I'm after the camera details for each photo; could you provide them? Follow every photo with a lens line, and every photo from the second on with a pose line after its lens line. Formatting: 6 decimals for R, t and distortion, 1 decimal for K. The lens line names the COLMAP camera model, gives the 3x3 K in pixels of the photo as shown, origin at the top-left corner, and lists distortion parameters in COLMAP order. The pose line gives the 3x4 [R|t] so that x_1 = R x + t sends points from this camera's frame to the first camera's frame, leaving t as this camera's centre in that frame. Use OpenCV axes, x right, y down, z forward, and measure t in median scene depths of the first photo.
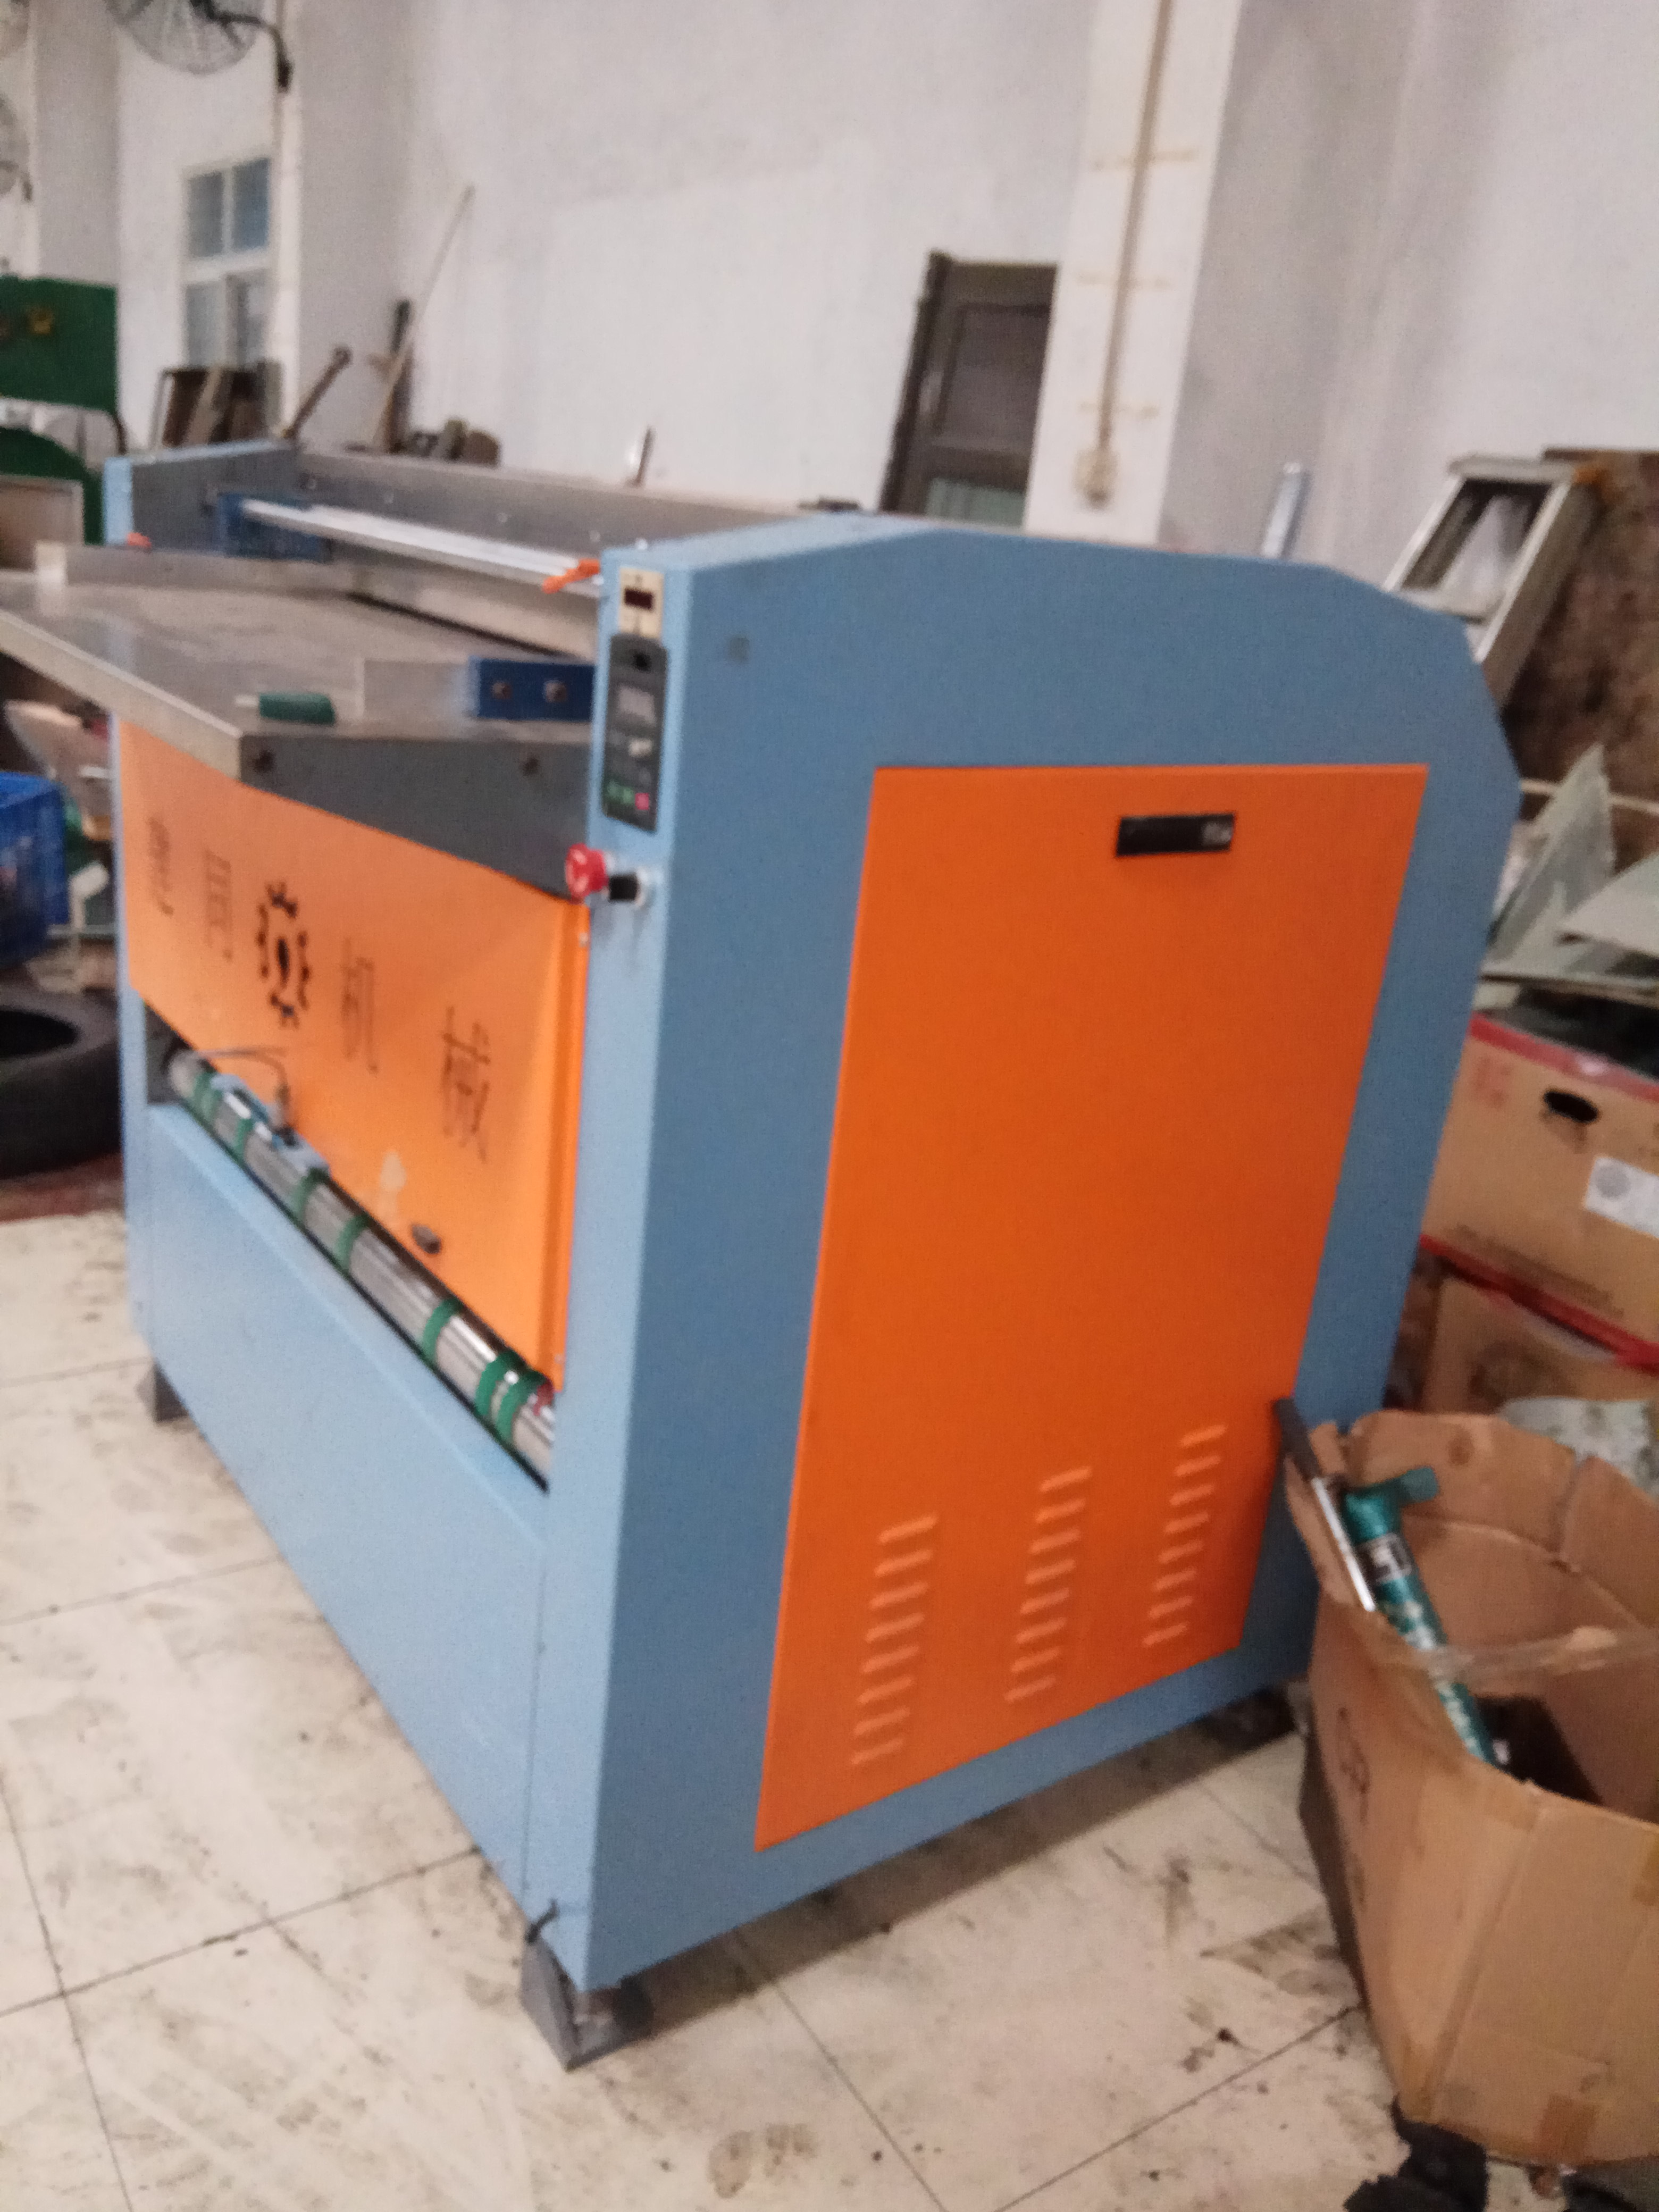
lens RADIAL K [[1737.5, 0, 829.5], [0, 1737.5, 1106.0], [0, 0, 1]] dist [0.054443, -0.099283]
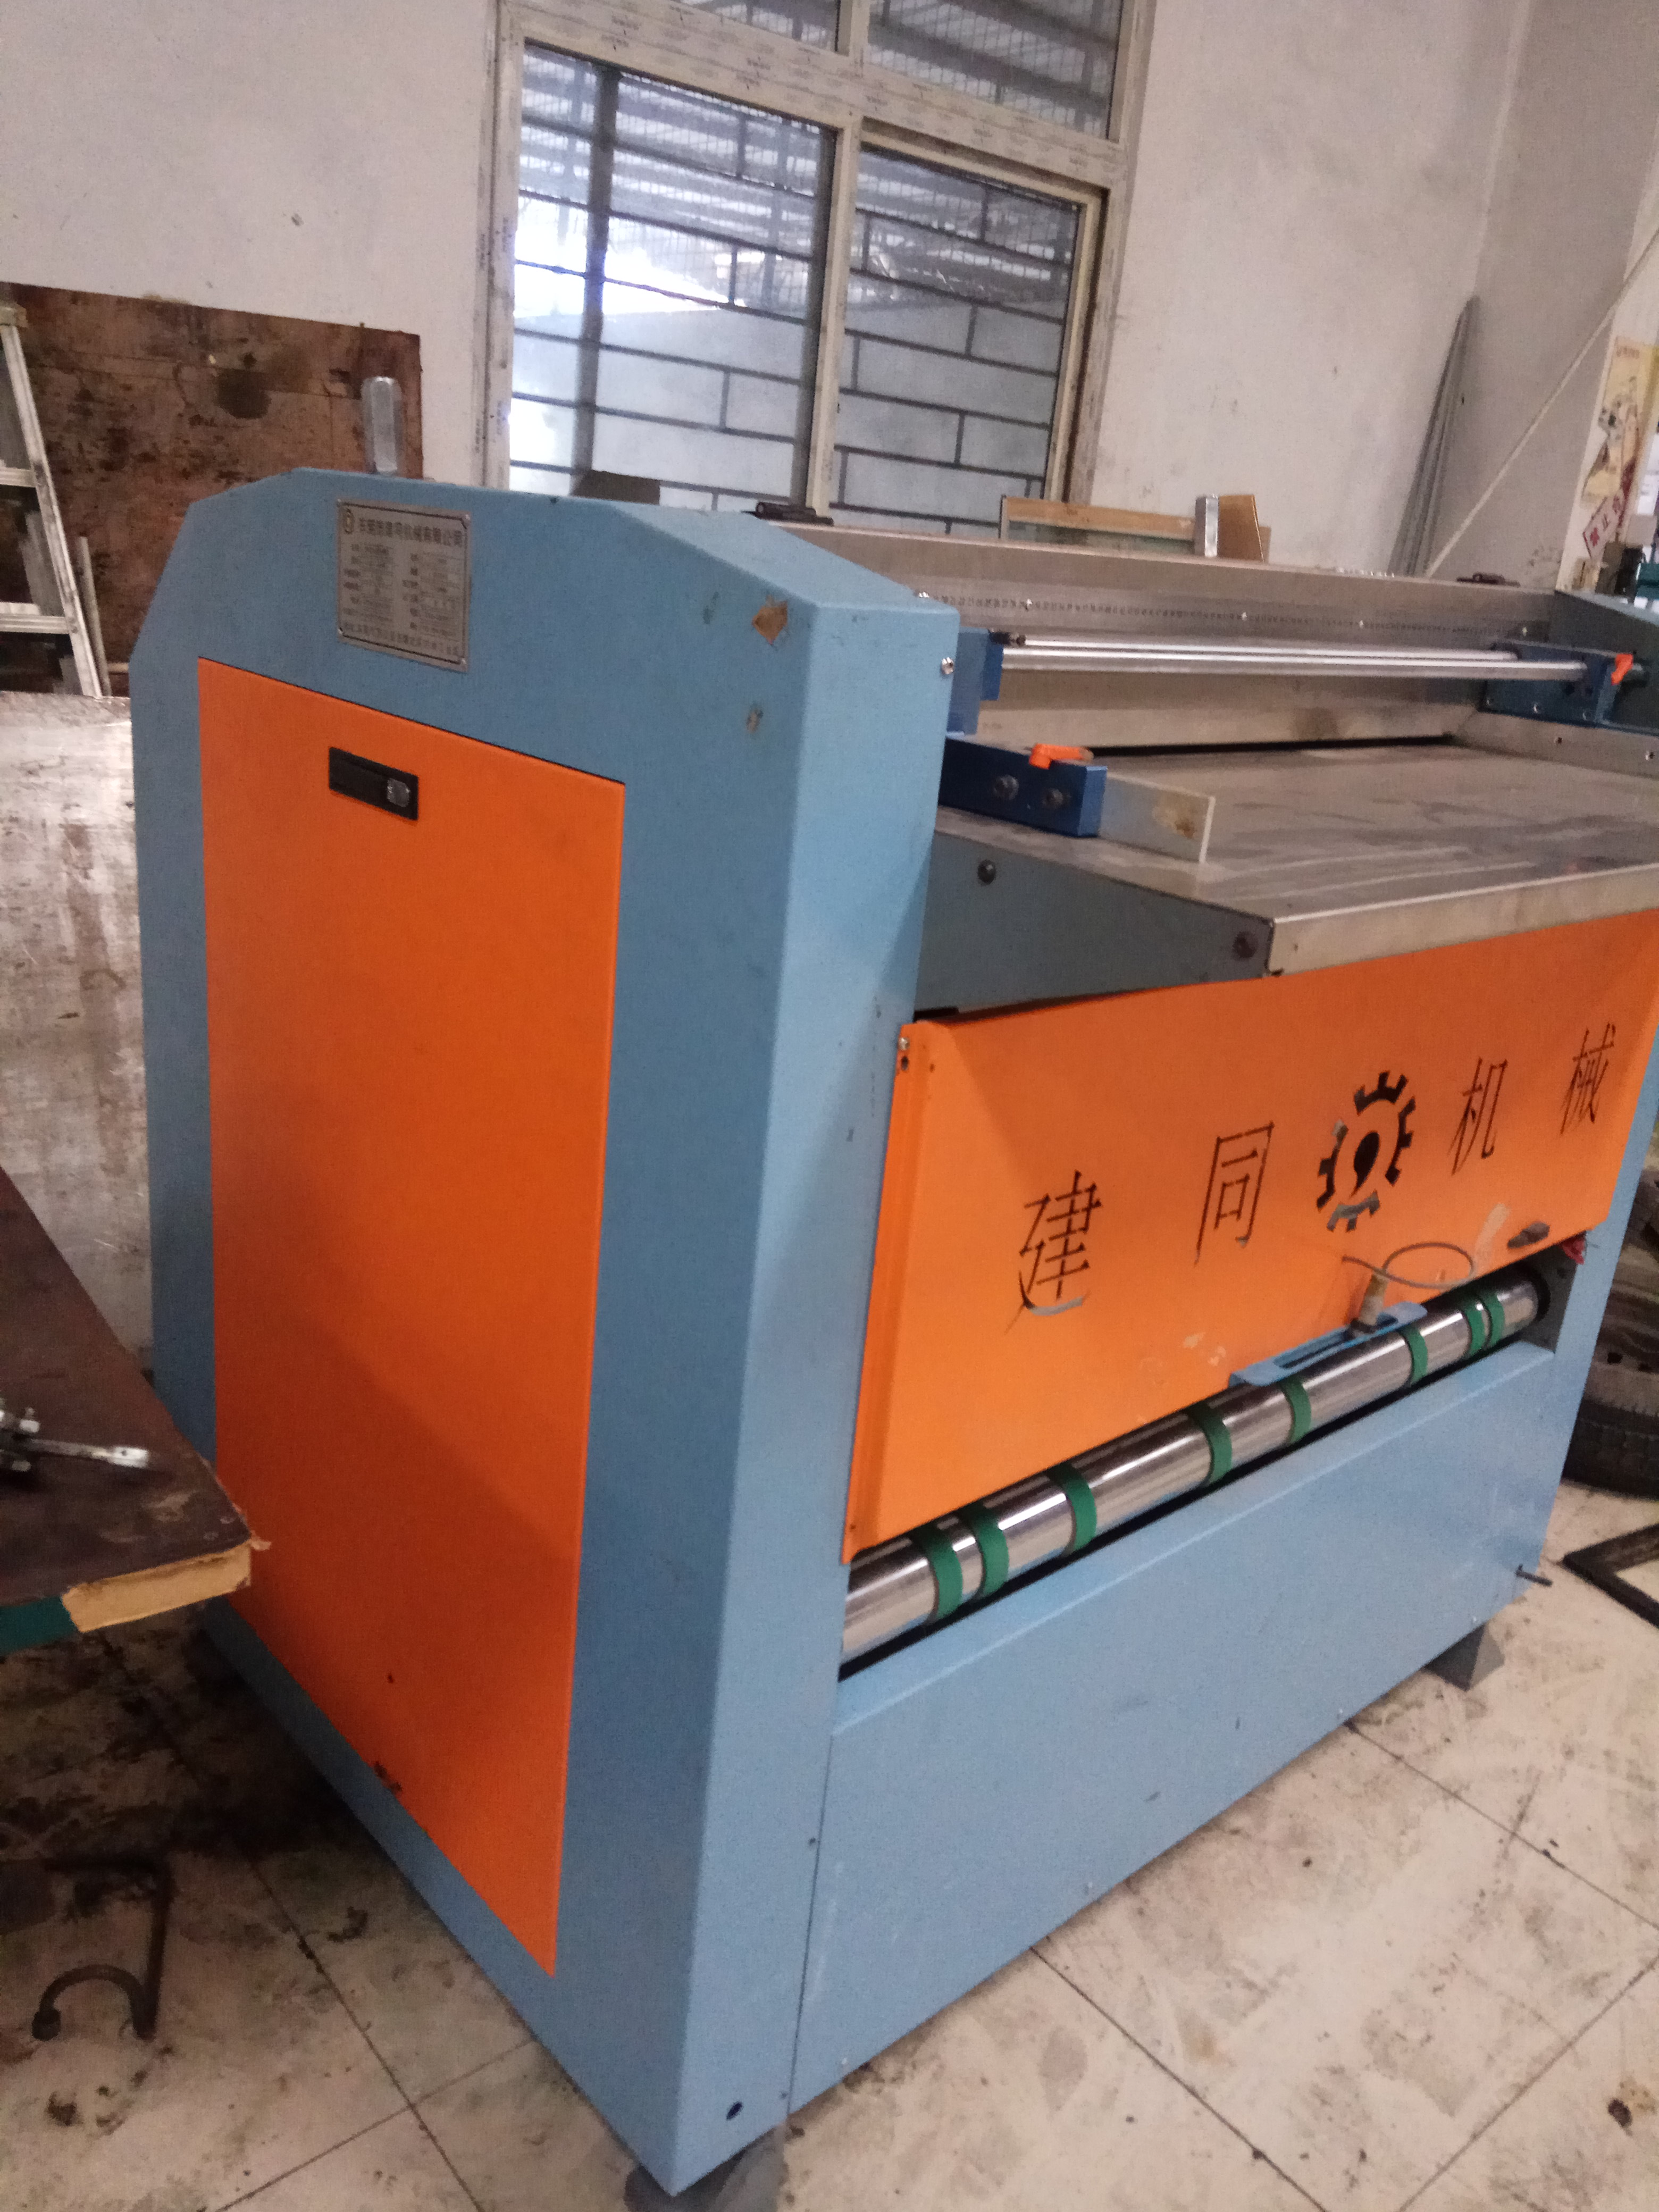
lens RADIAL K [[1711.6, 0, 818.1], [0, 1711.6, 1102.2], [0, 0, 1]] dist [0.002486, -0.002848]
pose [[-0.093506, -0.428030, 0.898914, -1.079769], [0.226625, 0.870019, 0.437845, -0.563798], [-0.969483, 0.244657, 0.015650, 1.287921]]
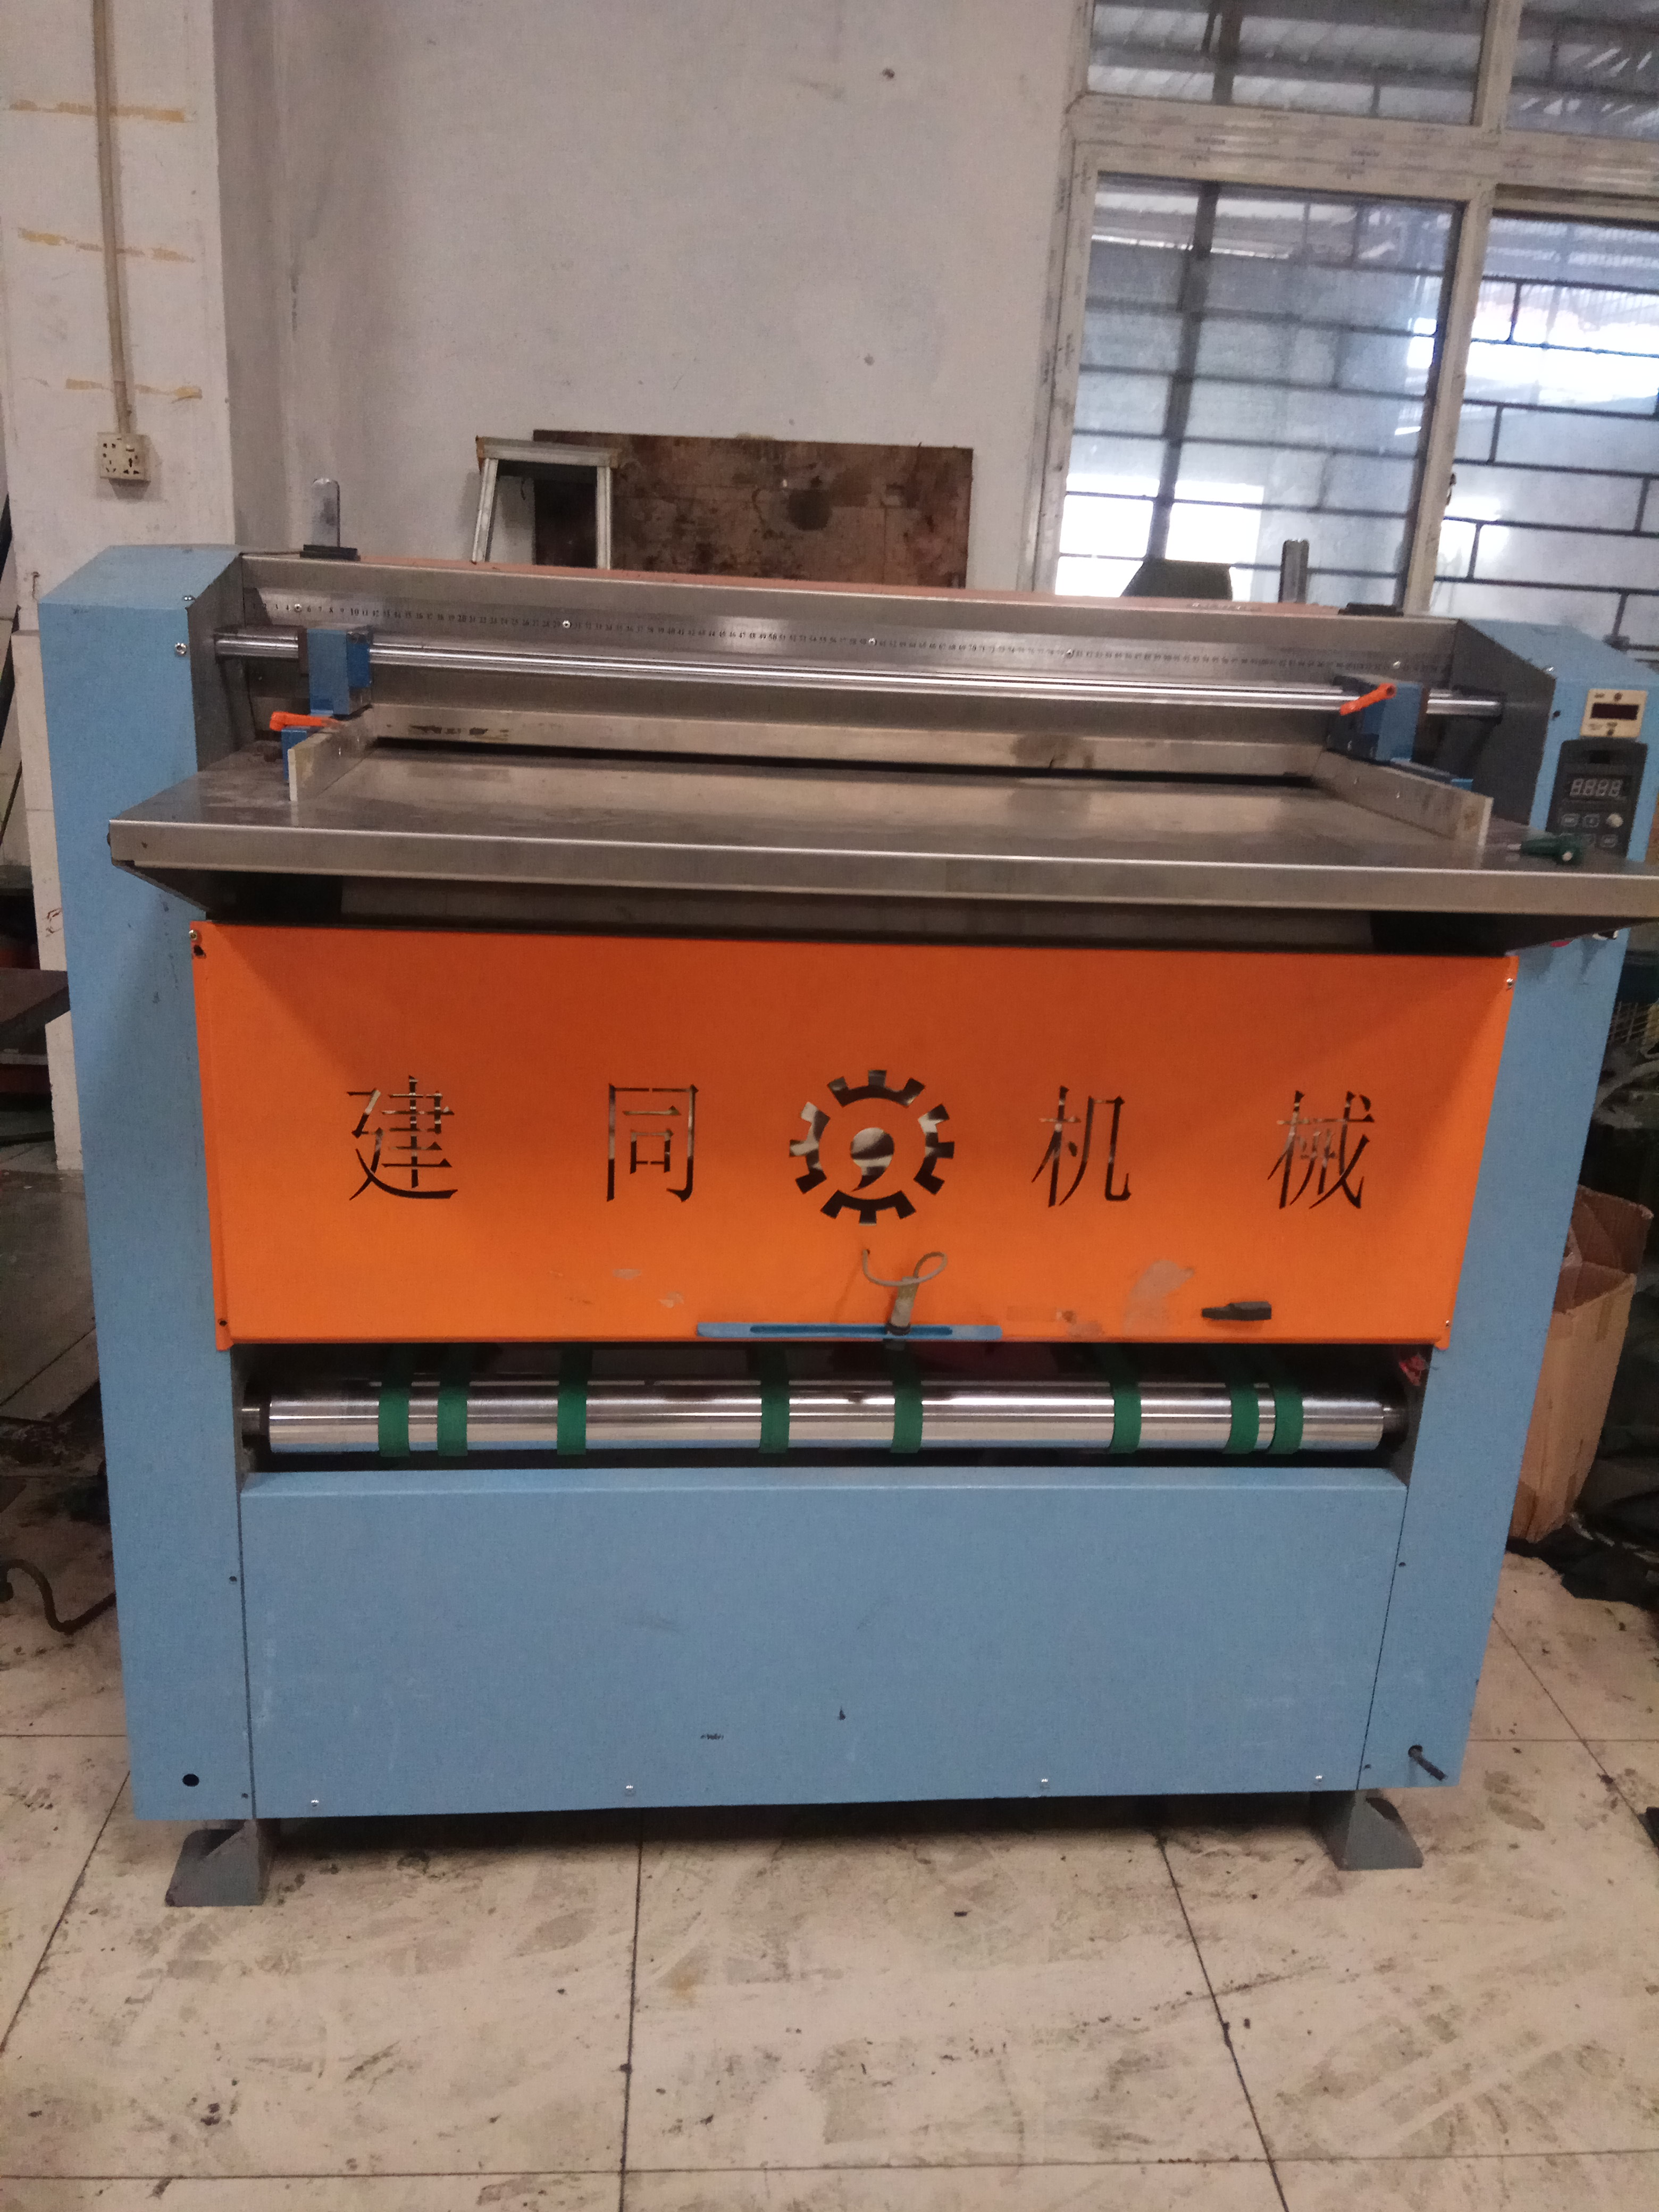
lens RADIAL K [[1690.8, 0, 837.3], [0, 1690.8, 1111.6], [0, 0, 1]] dist [0.062059, -0.093311]
pose [[0.501690, -0.343208, 0.794050, -1.041862], [0.282541, 0.932596, 0.224578, -0.315588], [-0.817605, 0.111683, 0.564845, 0.534002]]
